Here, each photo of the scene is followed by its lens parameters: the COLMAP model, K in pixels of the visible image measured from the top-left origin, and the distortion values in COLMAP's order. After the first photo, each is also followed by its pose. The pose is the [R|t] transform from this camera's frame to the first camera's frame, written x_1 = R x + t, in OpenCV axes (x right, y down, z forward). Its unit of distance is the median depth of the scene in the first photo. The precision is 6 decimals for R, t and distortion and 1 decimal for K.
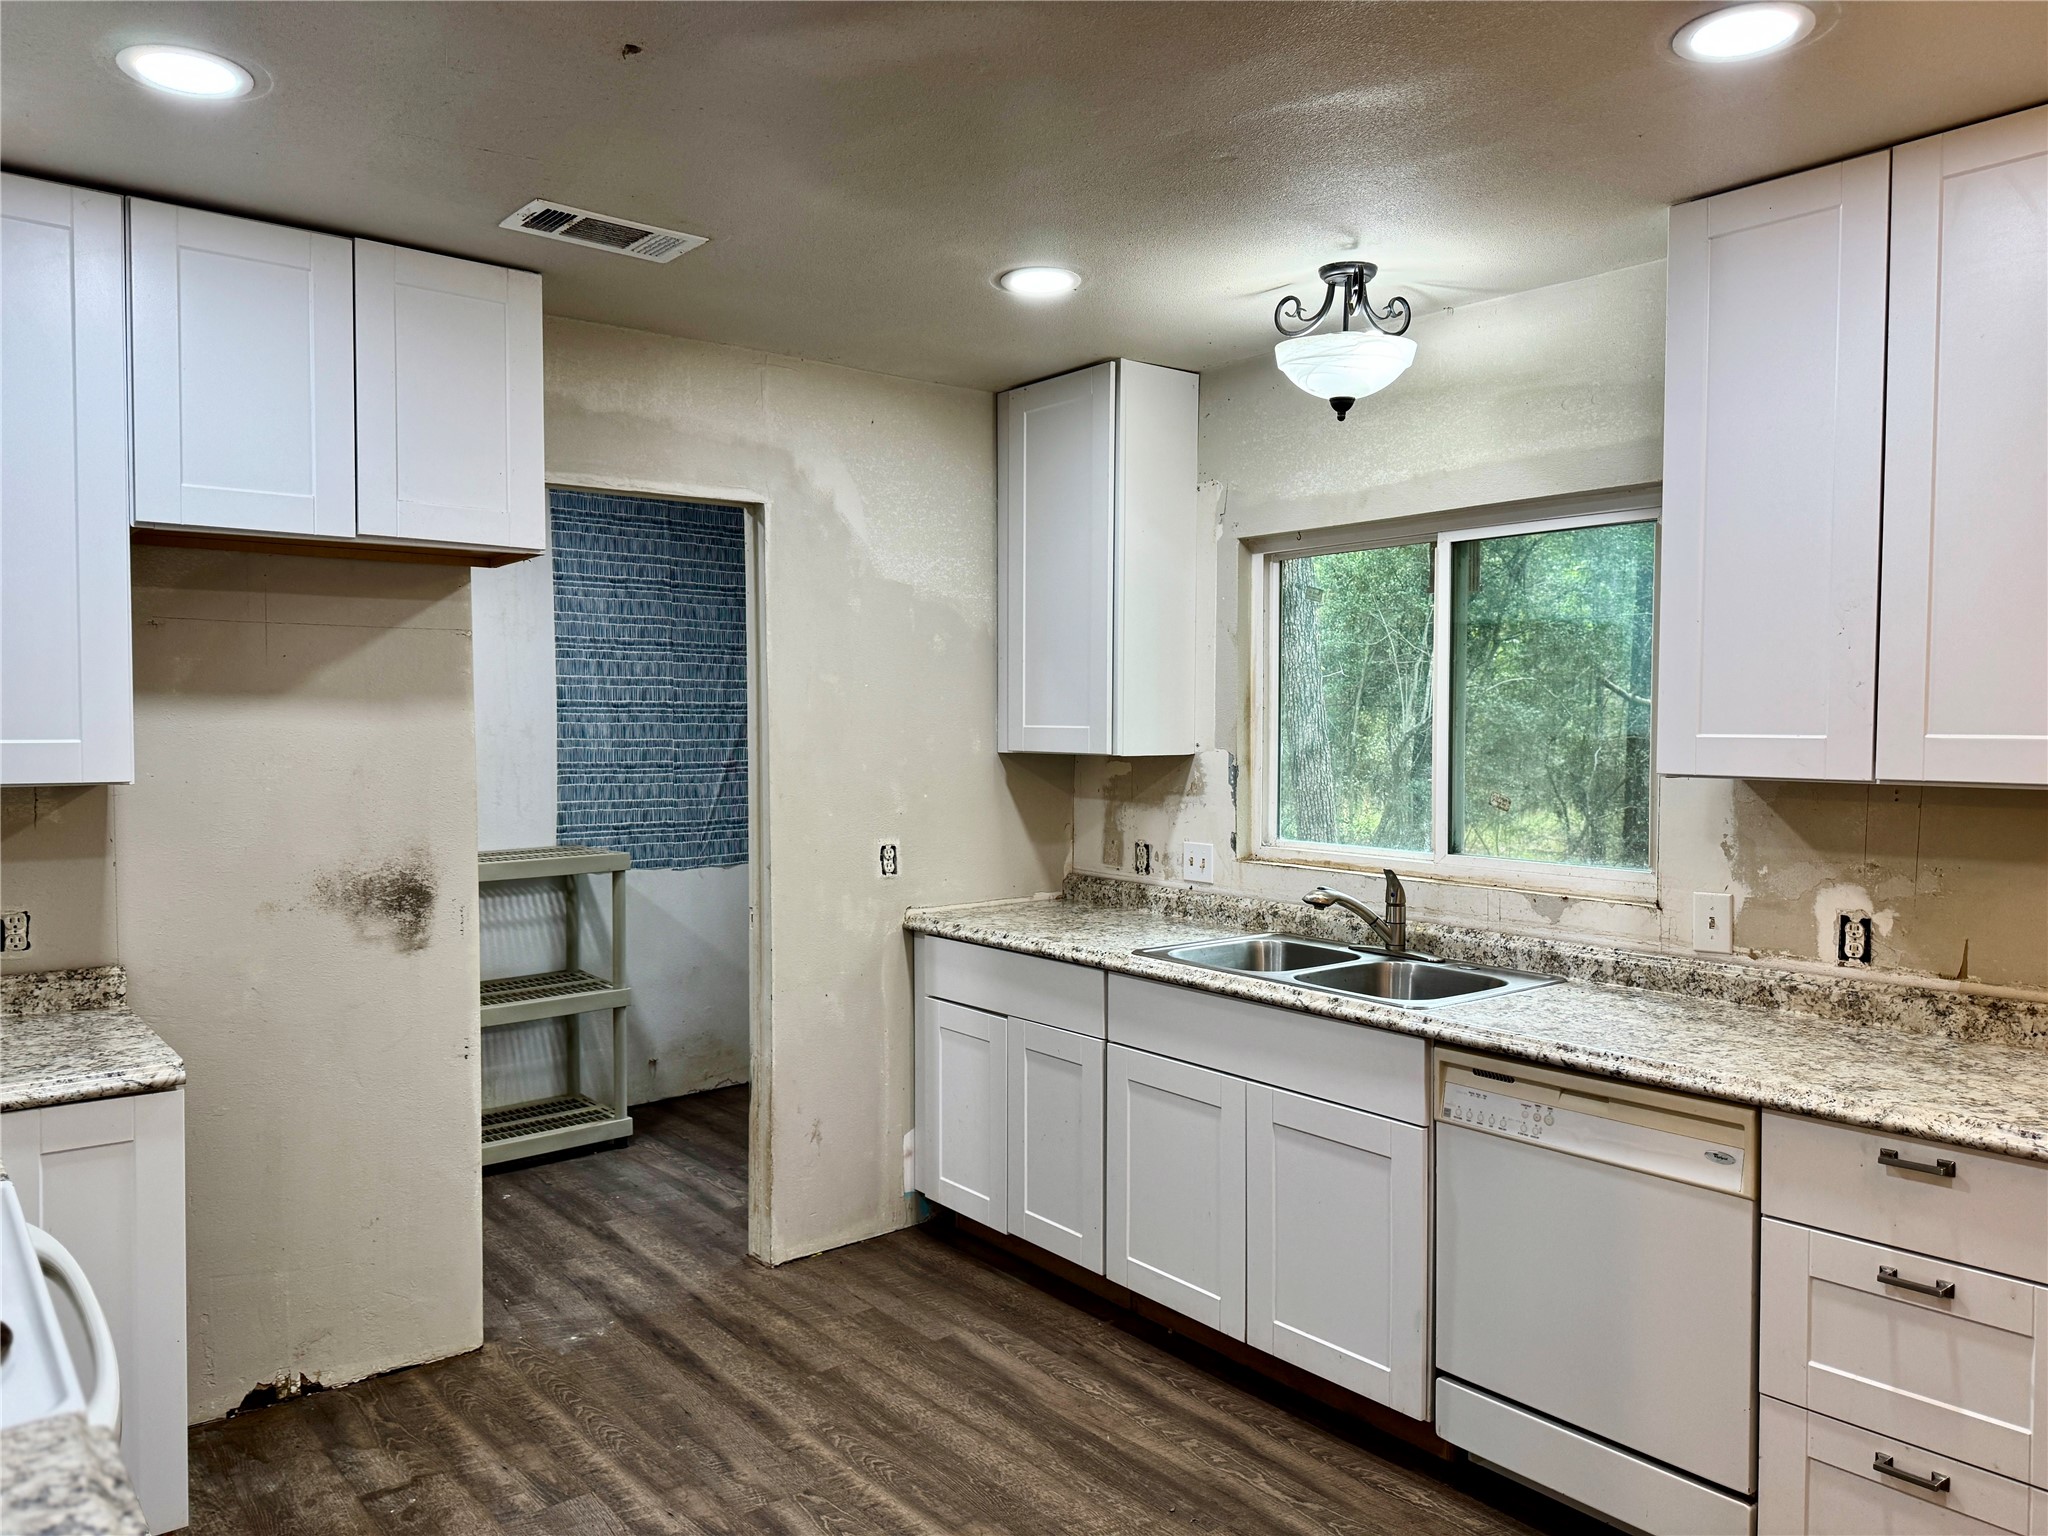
lens RADIAL K [[1426.4, 0, 1024.0], [0, 1426.4, 768.0], [0, 0, 1]] dist [0.021022, 0.000011]
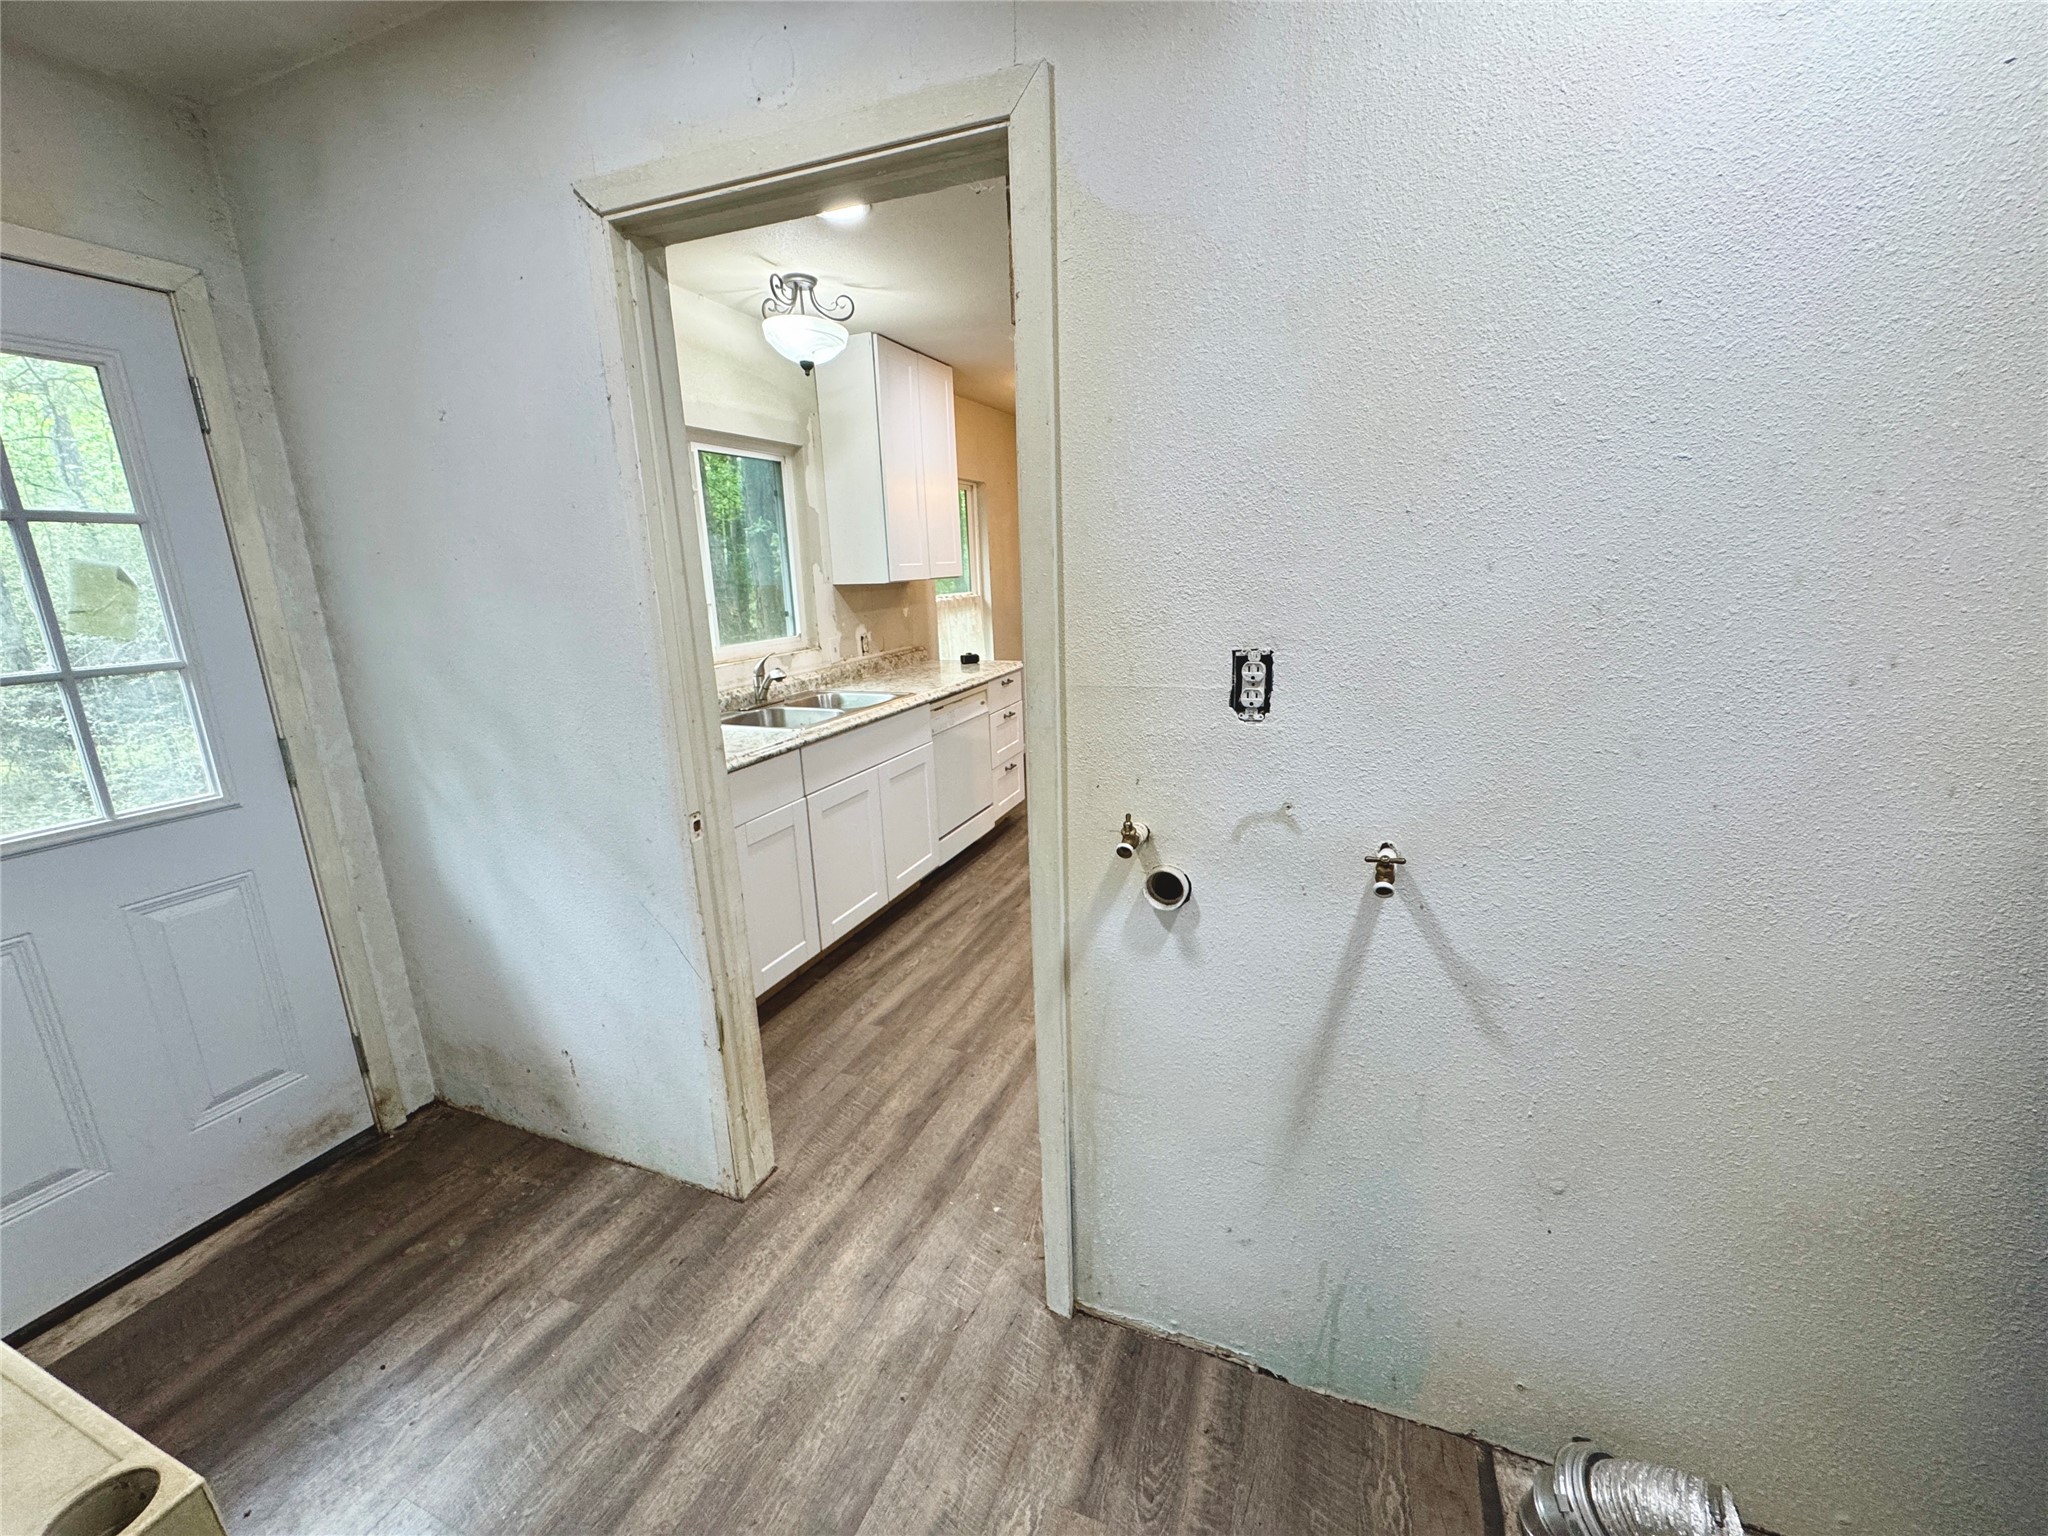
lens RADIAL K [[821.2, 0, 1024.0], [0, 821.2, 768.0], [0, 0, 1]] dist [-0.002587, 0.000700]
pose [[-0.478926, -0.206025, 0.853337, -0.765926], [0.056324, 0.962856, 0.264078, -0.038925], [-0.876046, 0.174537, -0.449533, 1.227008]]
